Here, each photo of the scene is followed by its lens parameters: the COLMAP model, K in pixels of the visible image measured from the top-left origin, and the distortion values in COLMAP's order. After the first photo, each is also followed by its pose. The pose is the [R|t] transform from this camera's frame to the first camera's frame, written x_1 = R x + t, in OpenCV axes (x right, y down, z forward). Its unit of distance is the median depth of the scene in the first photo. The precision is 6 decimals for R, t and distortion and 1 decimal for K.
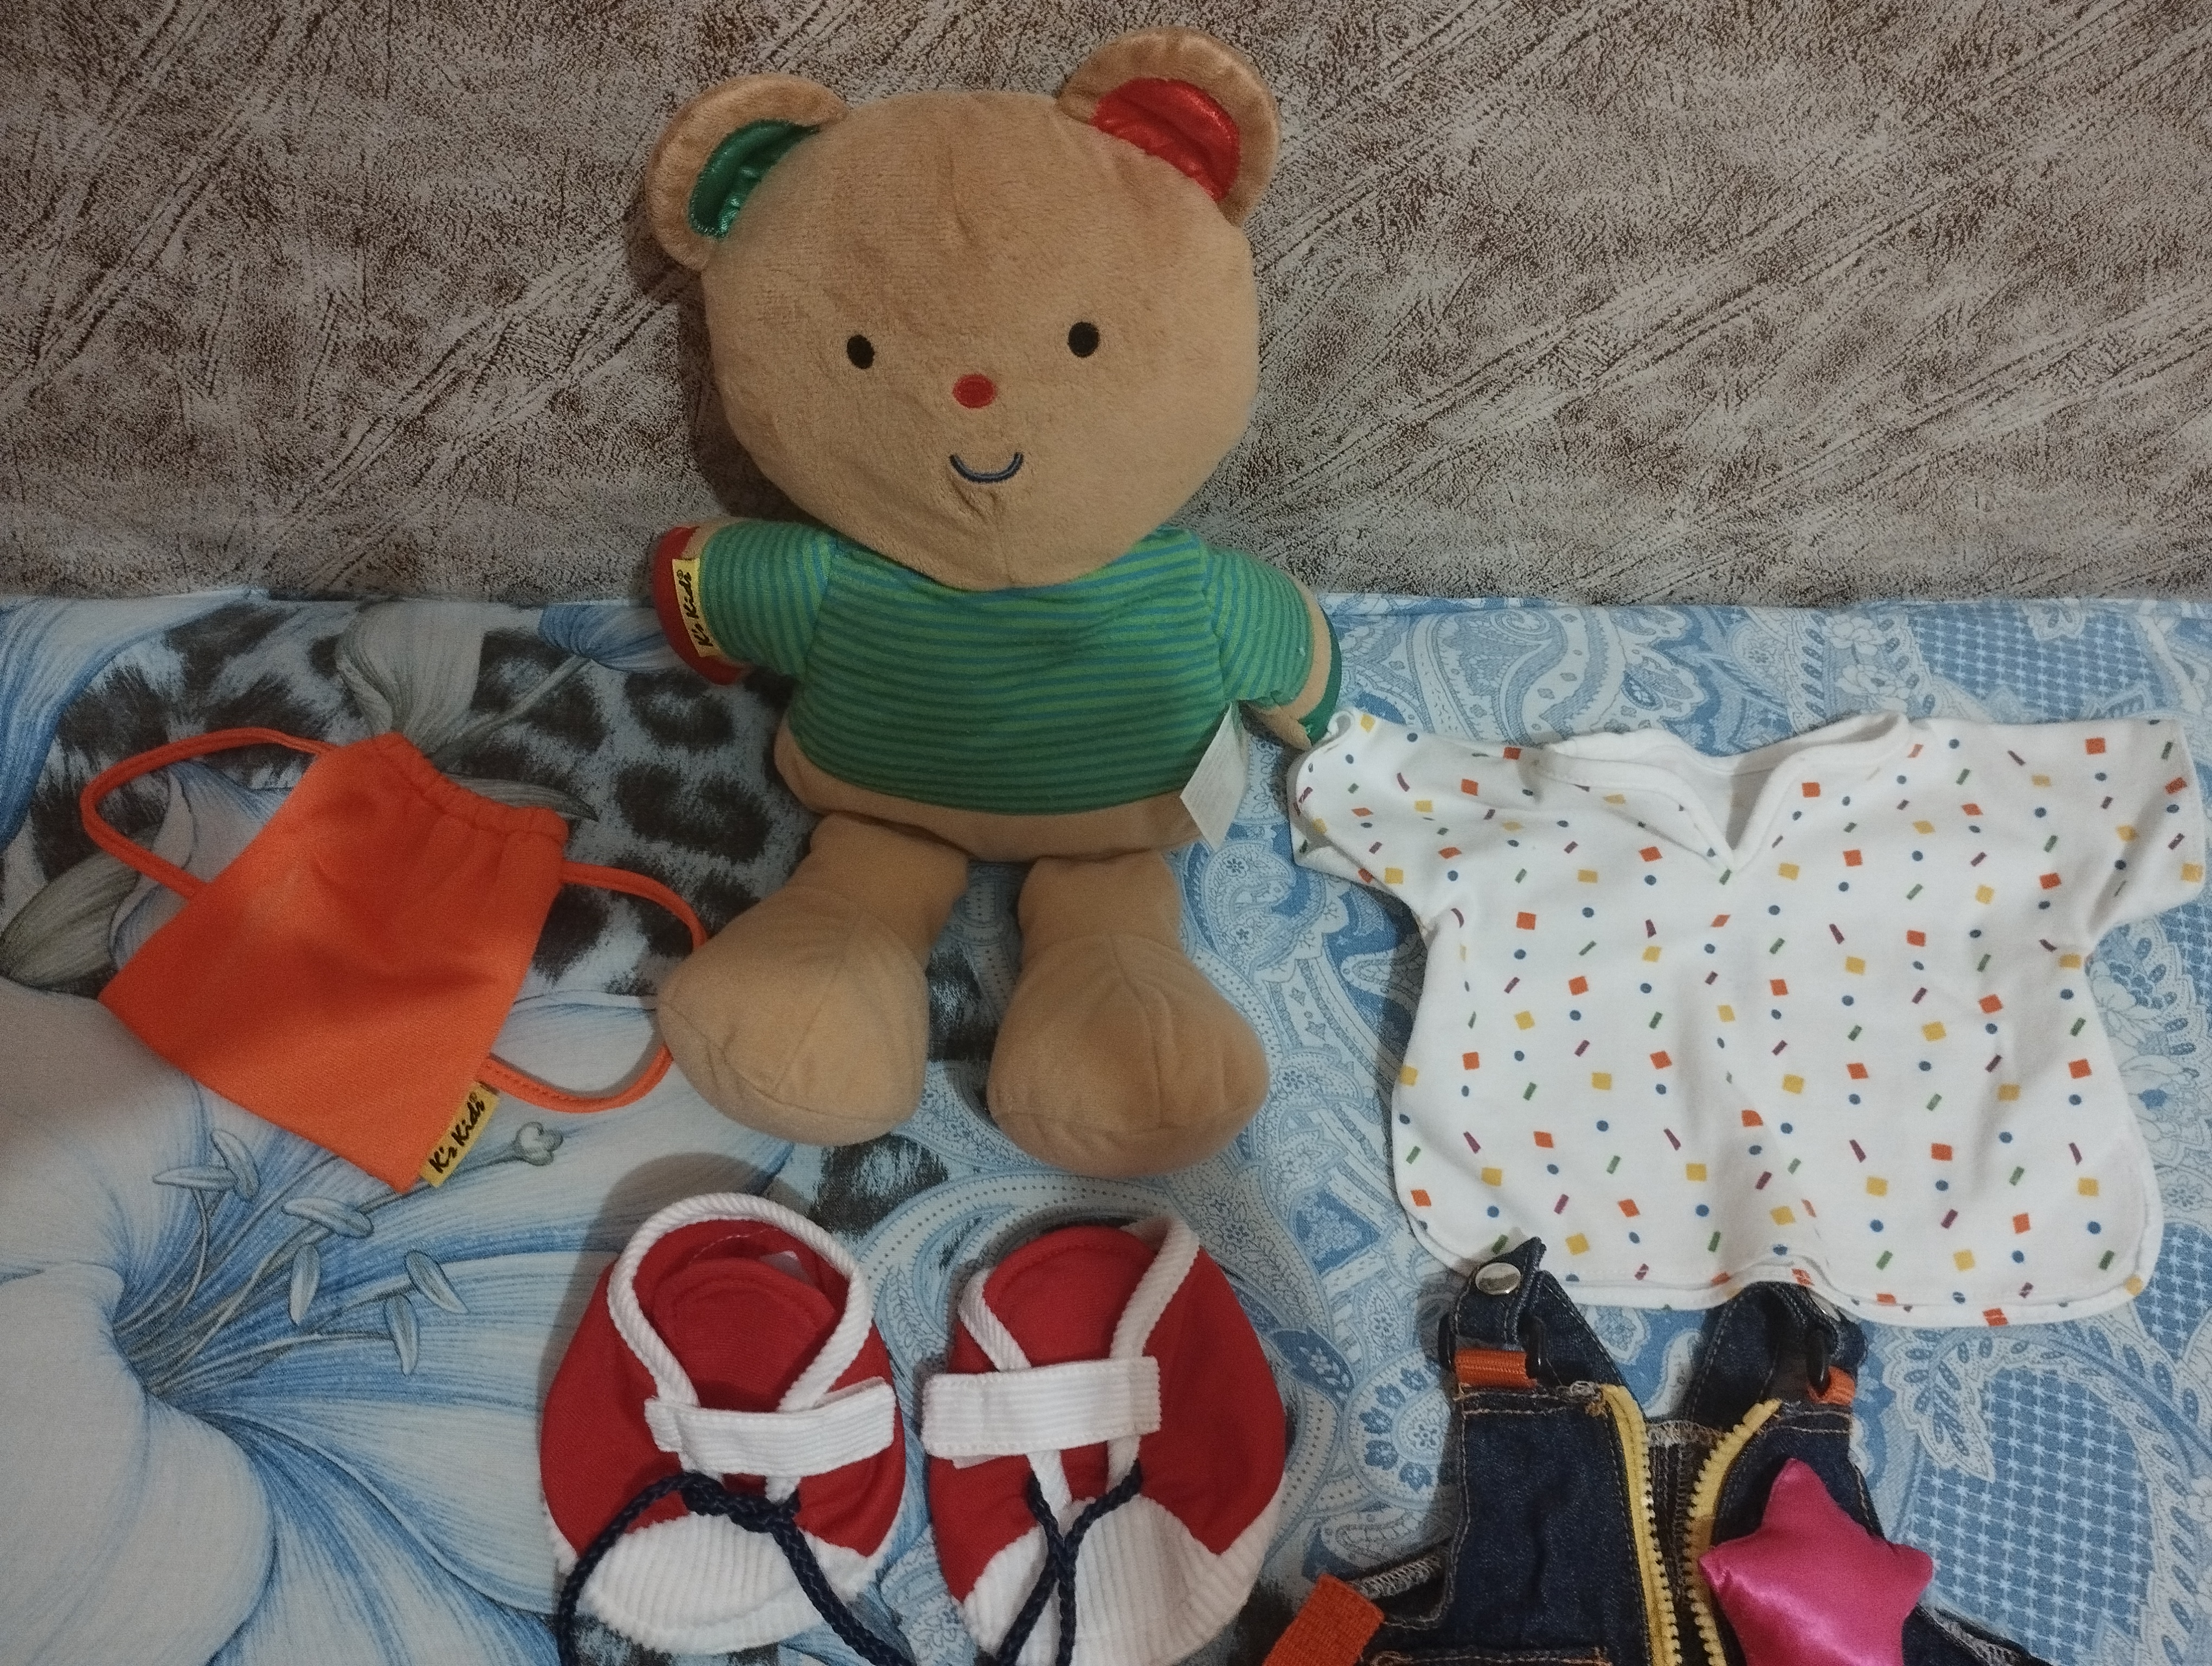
lens RADIAL K [[1702.6, 0, 1092.9], [0, 1702.6, 834.9], [0, 0, 1]] dist [0.086345, -0.085897]
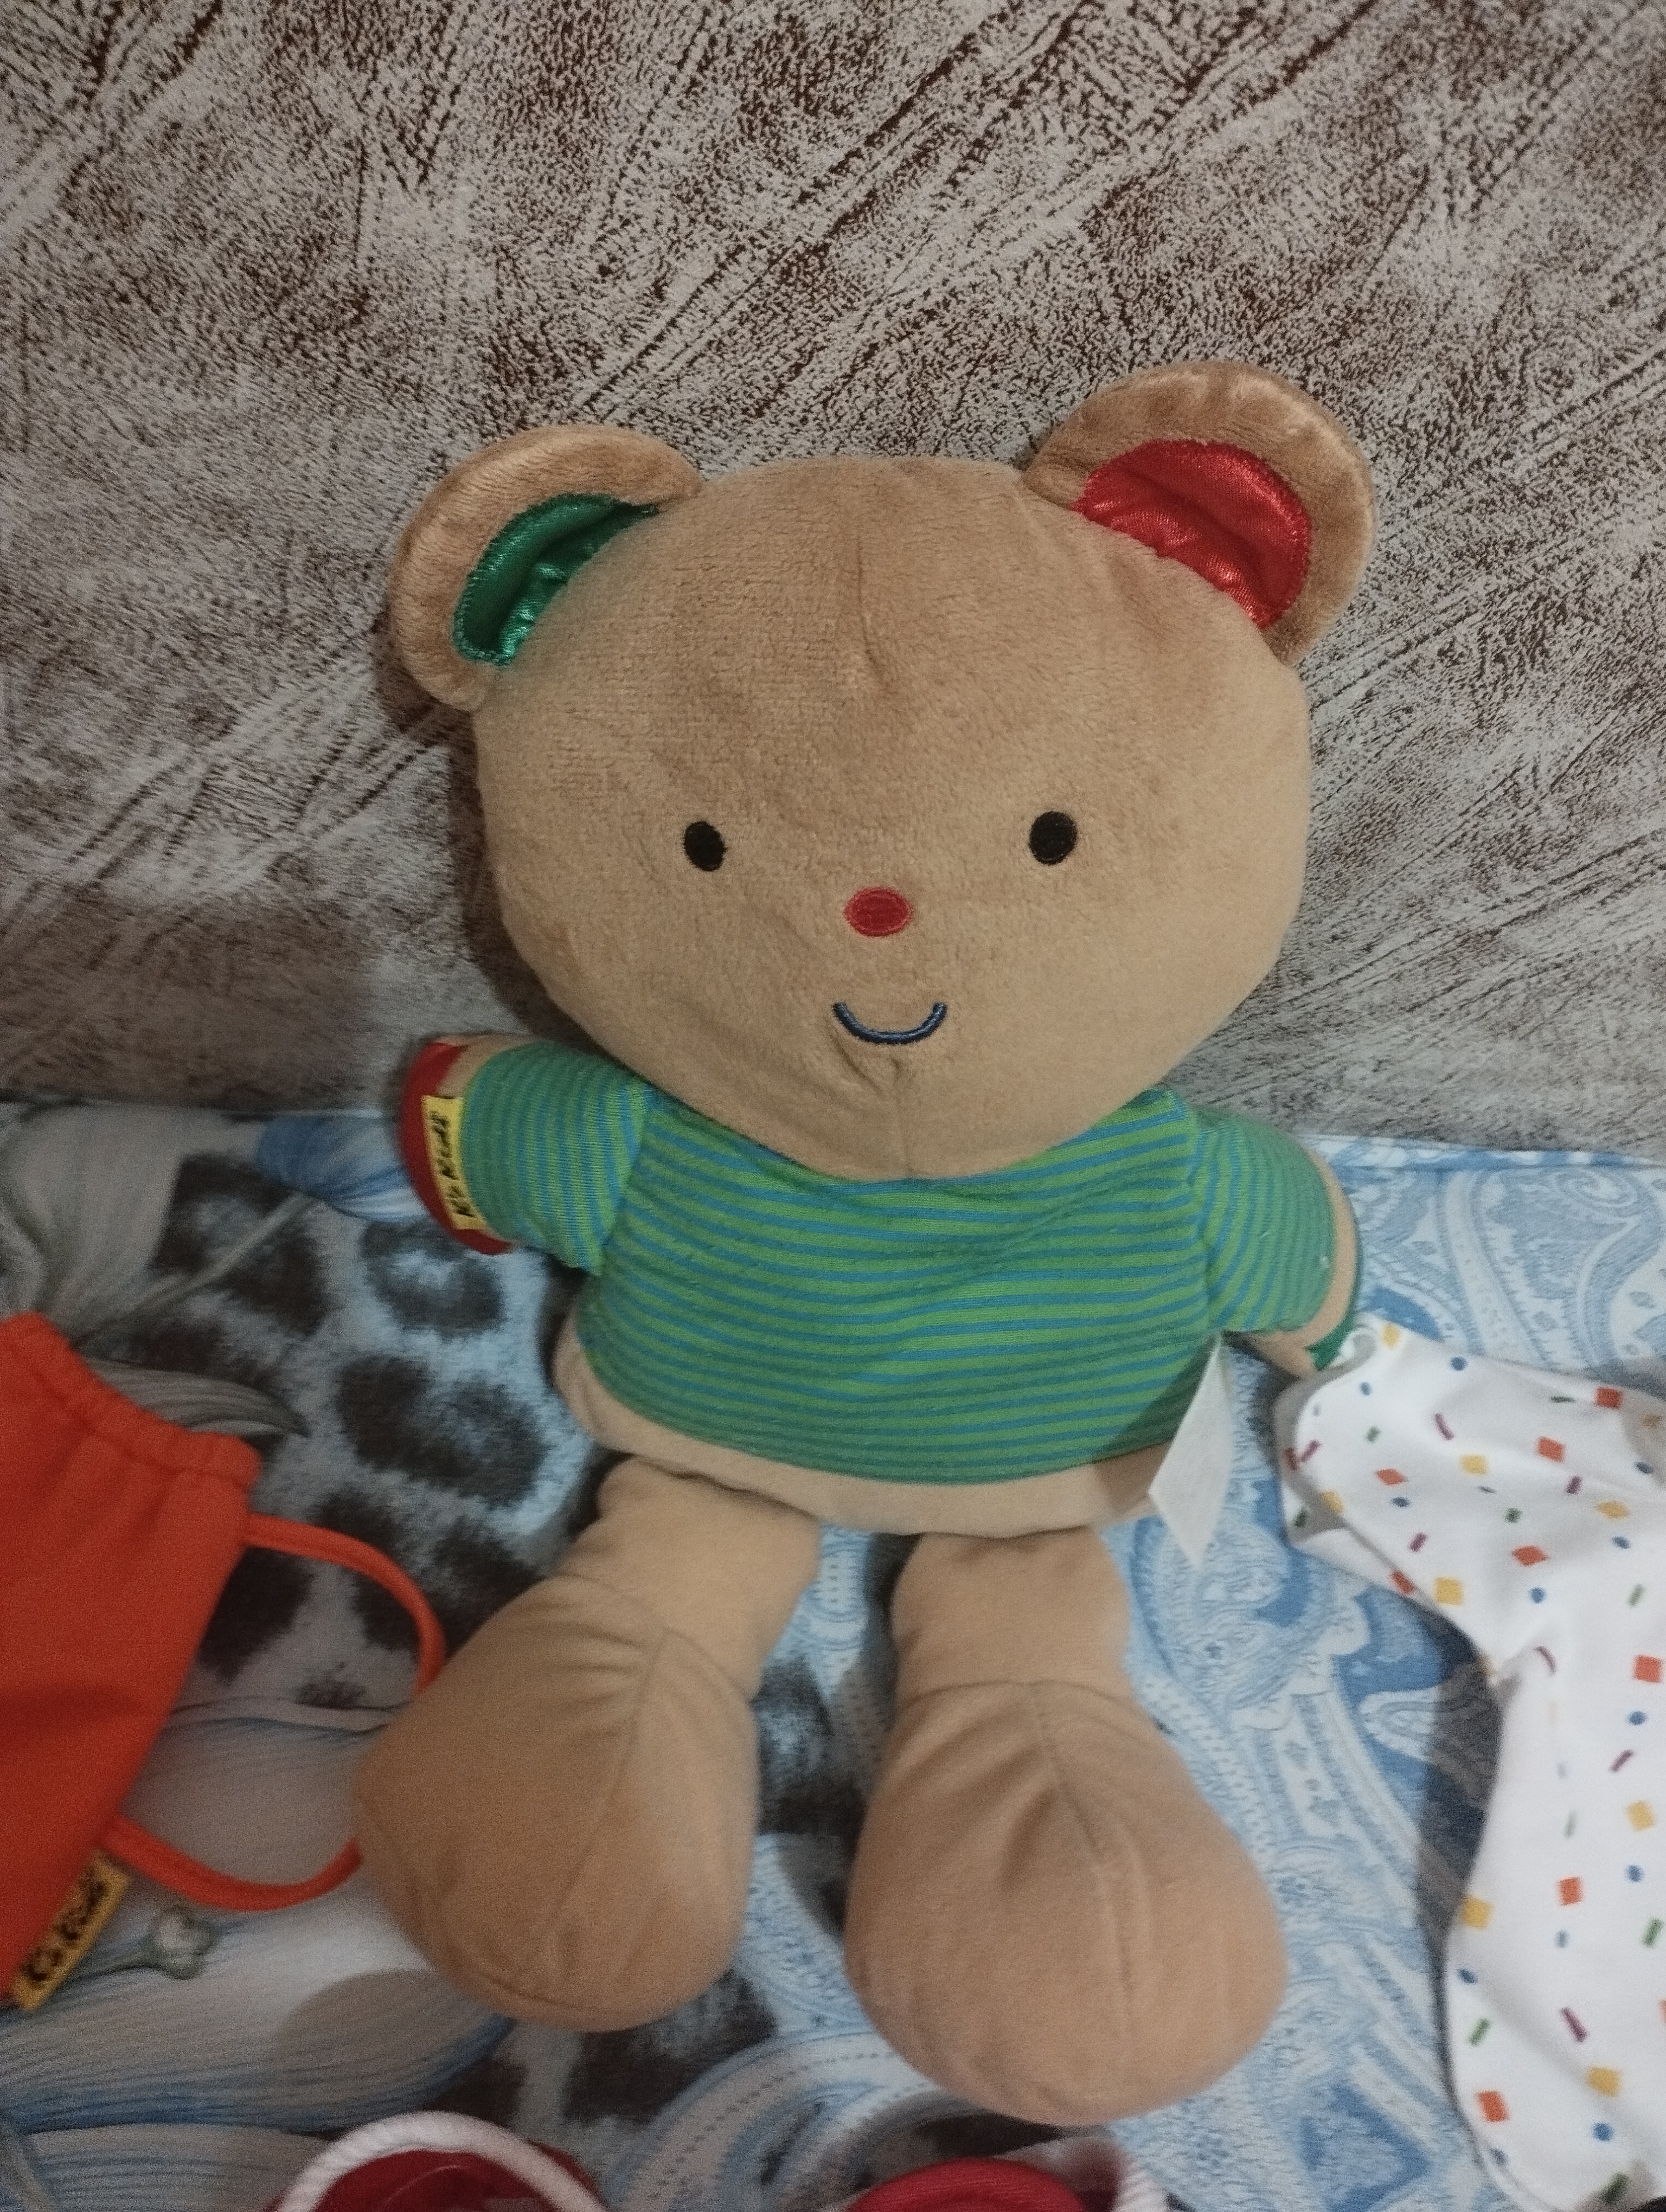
lens RADIAL K [[1702.6, 0, 833.0], [0, 1702.6, 1106.0], [0, 0, 1]] dist [0.086345, -0.085897]
pose [[0.998356, 0.036539, -0.044155, -0.045971], [-0.038894, 0.997798, -0.053721, -0.126047], [0.042095, 0.055350, 0.997579, 0.304789]]
